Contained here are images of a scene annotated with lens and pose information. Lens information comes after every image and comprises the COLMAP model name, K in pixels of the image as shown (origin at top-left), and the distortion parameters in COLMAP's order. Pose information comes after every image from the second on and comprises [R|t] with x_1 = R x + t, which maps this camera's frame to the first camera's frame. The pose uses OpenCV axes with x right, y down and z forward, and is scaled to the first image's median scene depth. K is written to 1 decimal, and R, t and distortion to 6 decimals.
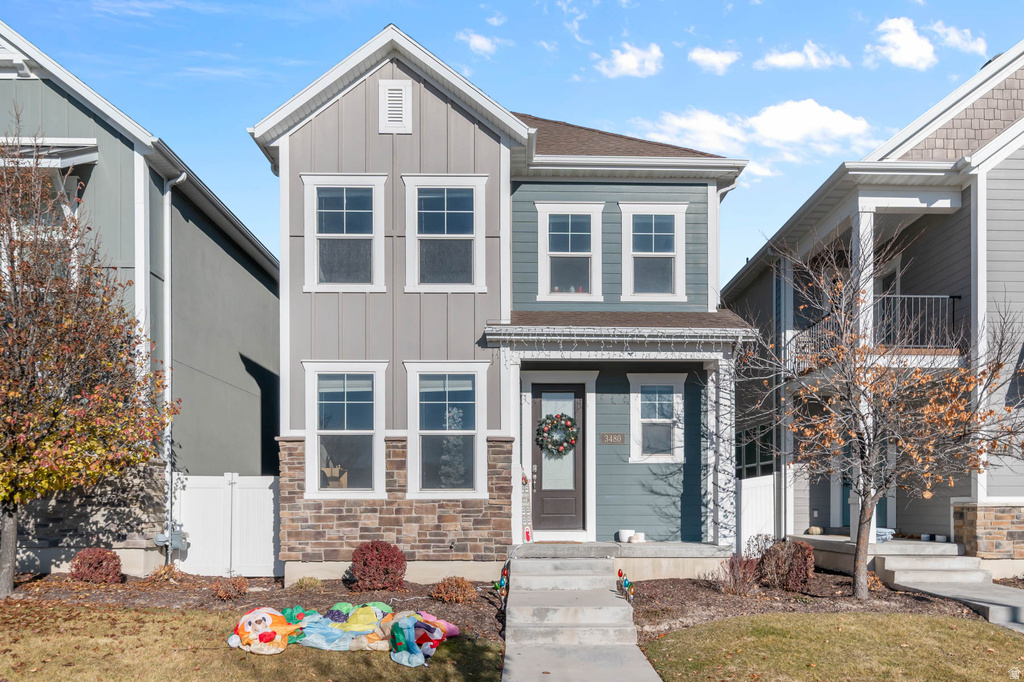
lens RADIAL K [[711.0, 0, 517.8], [0, 711.0, 429.1], [0, 0, 1]] dist [0.001665, -0.000552]
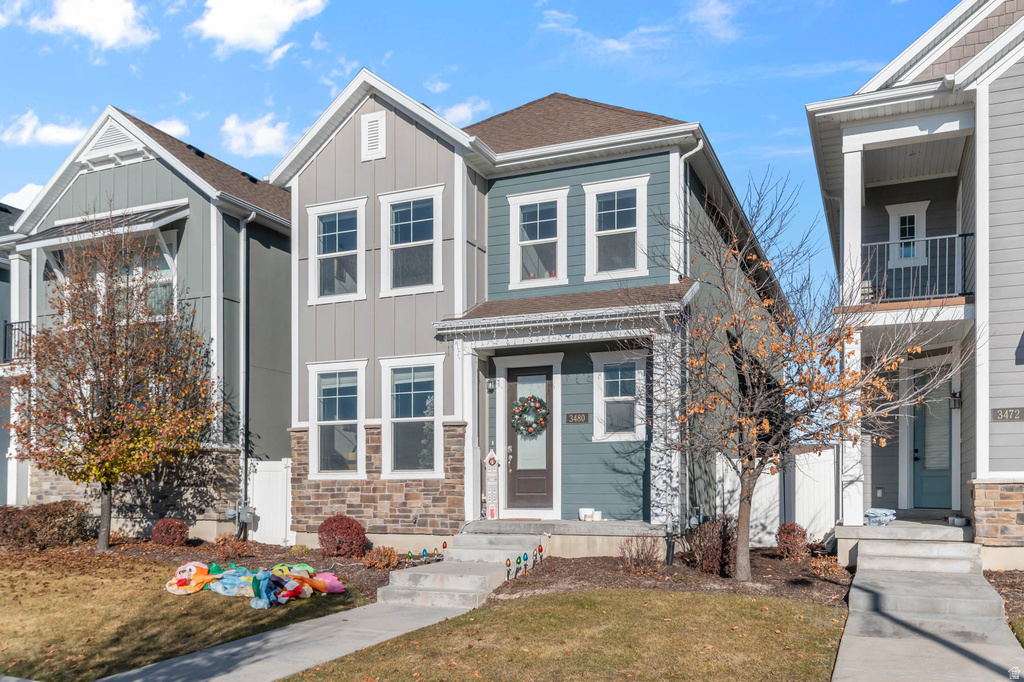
lens RADIAL K [[814.9, 0, 515.9], [0, 814.9, 378.4], [0, 0, 1]] dist [0.000805, 0.000833]
pose [[0.915448, -0.056149, -0.398499, 0.546886], [0.046069, 0.998331, -0.034834, -0.007227], [0.399790, 0.013530, 0.916507, -0.108341]]
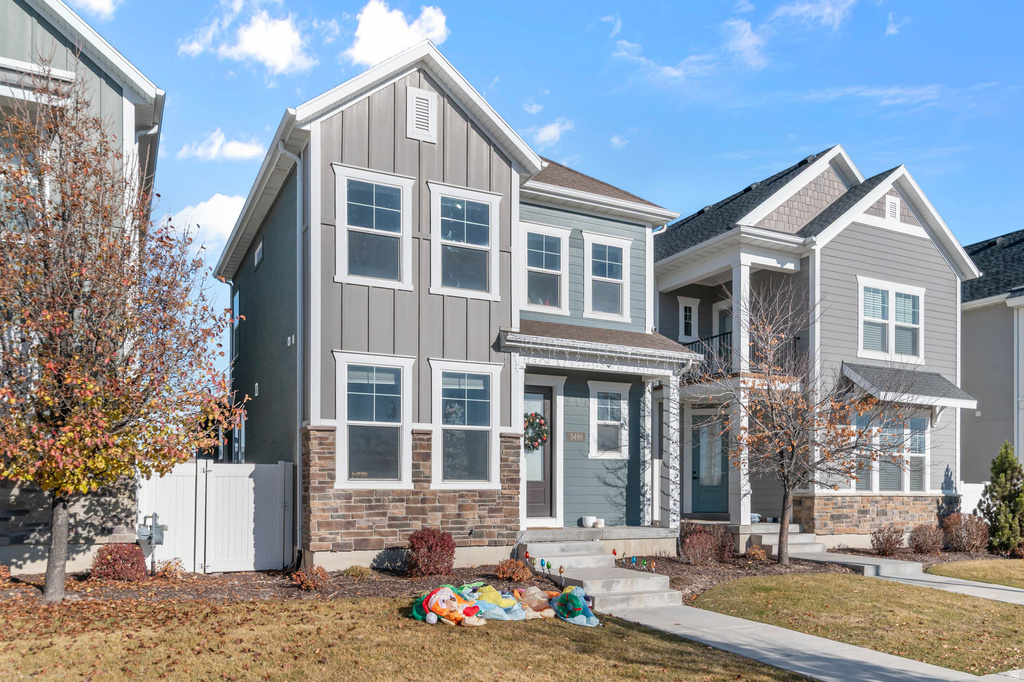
lens RADIAL K [[795.9, 0, 514.4], [0, 795.9, 389.6], [0, 0, 1]] dist [0.000285, 0.003843]
pose [[0.898507, 0.058020, 0.435107, -0.544657], [-0.047905, 0.998267, -0.034190, -0.014361], [-0.436336, 0.009877, 0.899729, -0.116024]]
